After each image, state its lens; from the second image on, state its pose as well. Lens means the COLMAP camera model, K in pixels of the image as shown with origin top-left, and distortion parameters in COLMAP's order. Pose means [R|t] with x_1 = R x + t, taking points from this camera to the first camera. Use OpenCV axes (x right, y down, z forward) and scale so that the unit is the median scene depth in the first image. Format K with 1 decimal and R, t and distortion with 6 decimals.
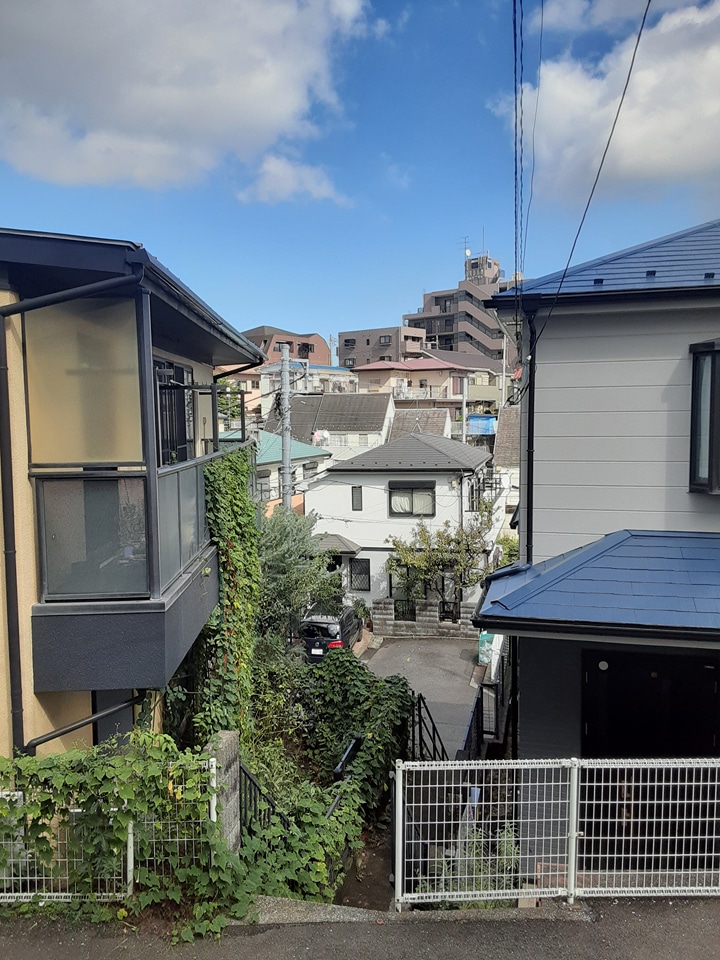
lens RADIAL K [[857.4, 0, 360.0], [0, 857.4, 480.0], [0, 0, 1]] dist [0.113211, -0.167359]
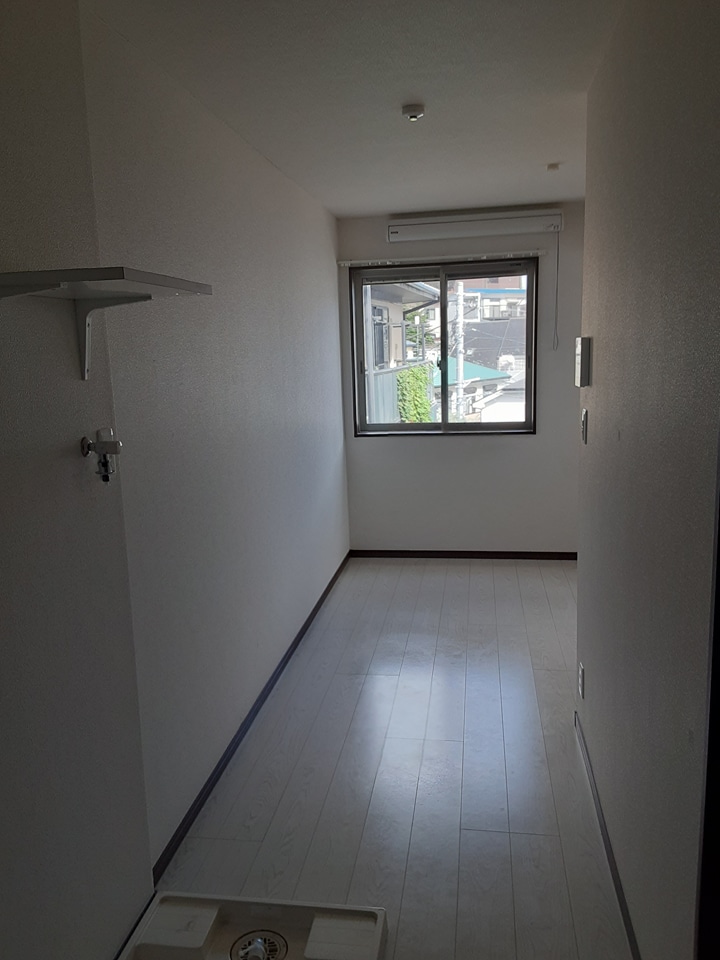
lens RADIAL K [[776.5, 0, 360.0], [0, 776.5, 480.0], [0, 0, 1]] dist [0.094223, -0.114203]
pose [[0.974977, 0.014836, -0.221808, 0.029532], [0.007524, 0.994997, 0.099624, 0.013574], [0.222176, -0.098800, 0.969988, -0.169122]]
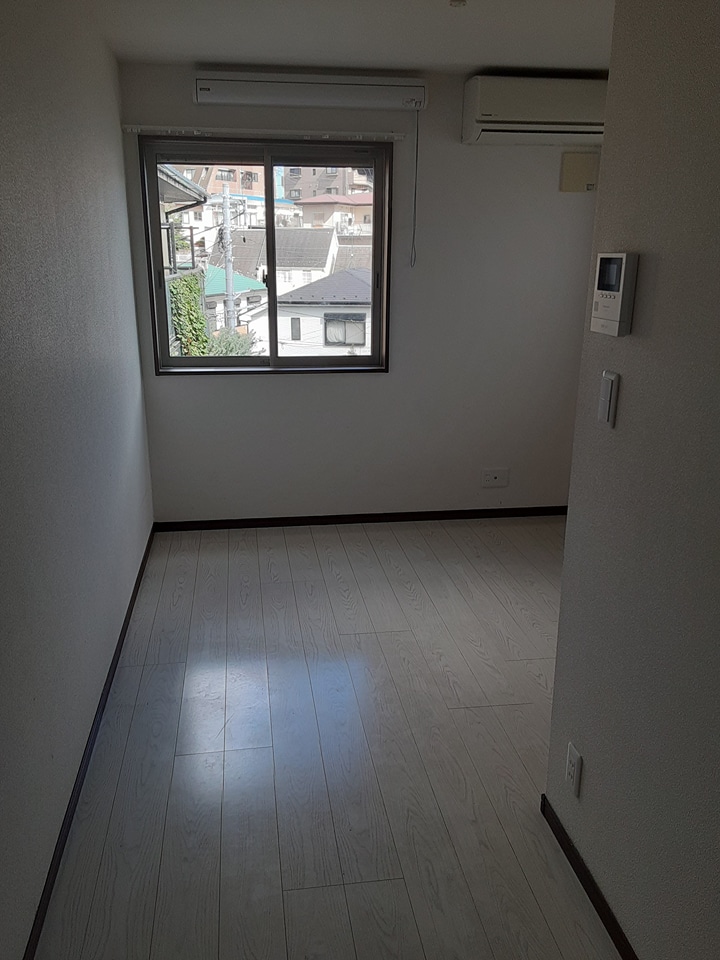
lens RADIAL K [[776.5, 0, 360.0], [0, 776.5, 480.0], [0, 0, 1]] dist [0.094223, -0.114203]
pose [[0.997221, -0.004045, 0.074396, 0.013599], [-0.011495, 0.978217, 0.207265, 0.010943], [-0.073614, -0.207545, 0.975452, -0.132710]]
